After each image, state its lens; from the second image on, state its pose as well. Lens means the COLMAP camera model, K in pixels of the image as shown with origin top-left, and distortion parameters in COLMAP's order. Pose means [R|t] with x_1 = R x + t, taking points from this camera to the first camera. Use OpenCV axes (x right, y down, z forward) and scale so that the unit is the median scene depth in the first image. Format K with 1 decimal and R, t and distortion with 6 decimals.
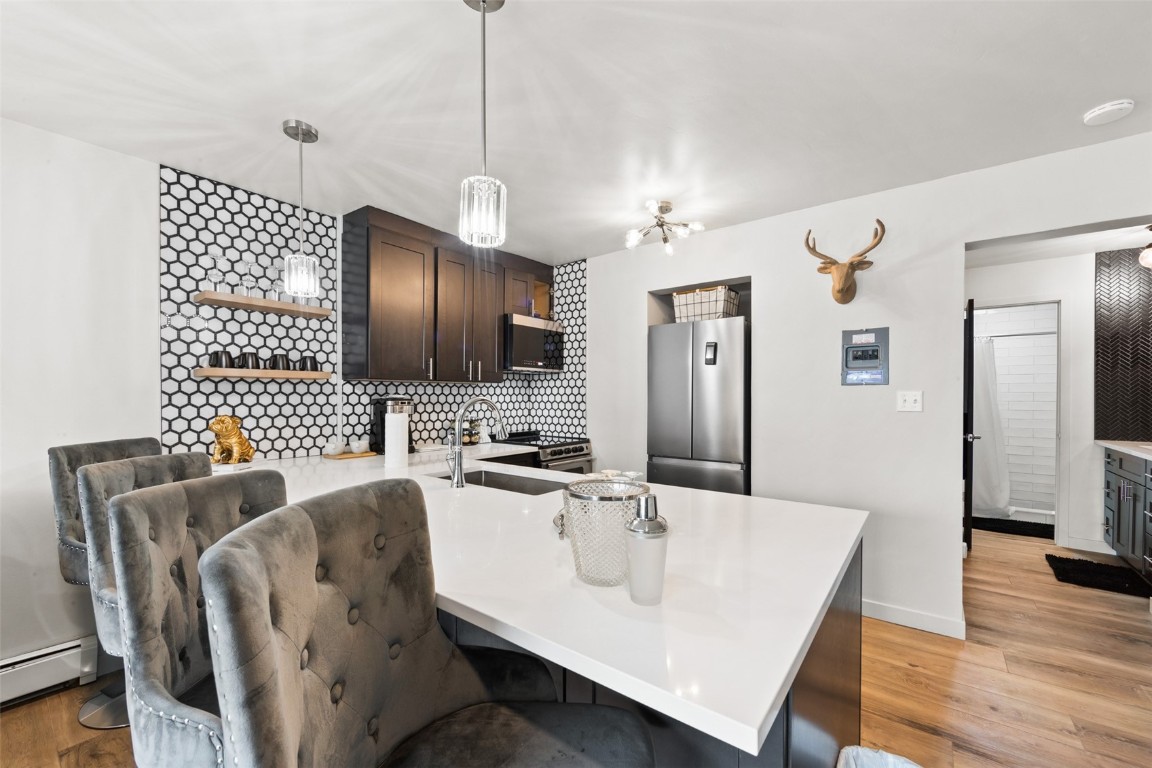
lens RADIAL K [[451.6, 0, 563.1], [0, 451.6, 399.5], [0, 0, 1]] dist [-0.001830, 0.000131]
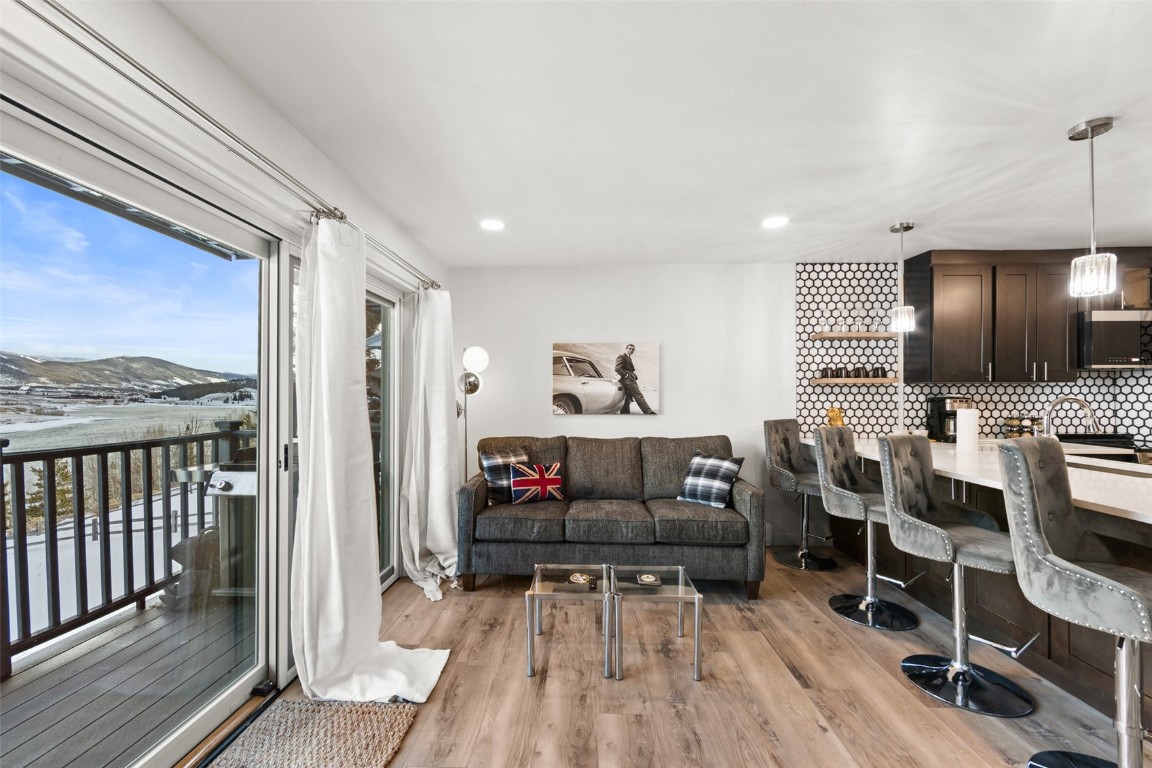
lens RADIAL K [[451.6, 0, 582.2], [0, 451.6, 392.2], [0, 0, 1]] dist [-0.001830, 0.000131]
pose [[0.605915, -0.006111, -0.795506, -0.005843], [-0.005201, 0.999919, -0.011642, 0.003189], [0.795512, 0.011191, 0.605834, -0.578914]]
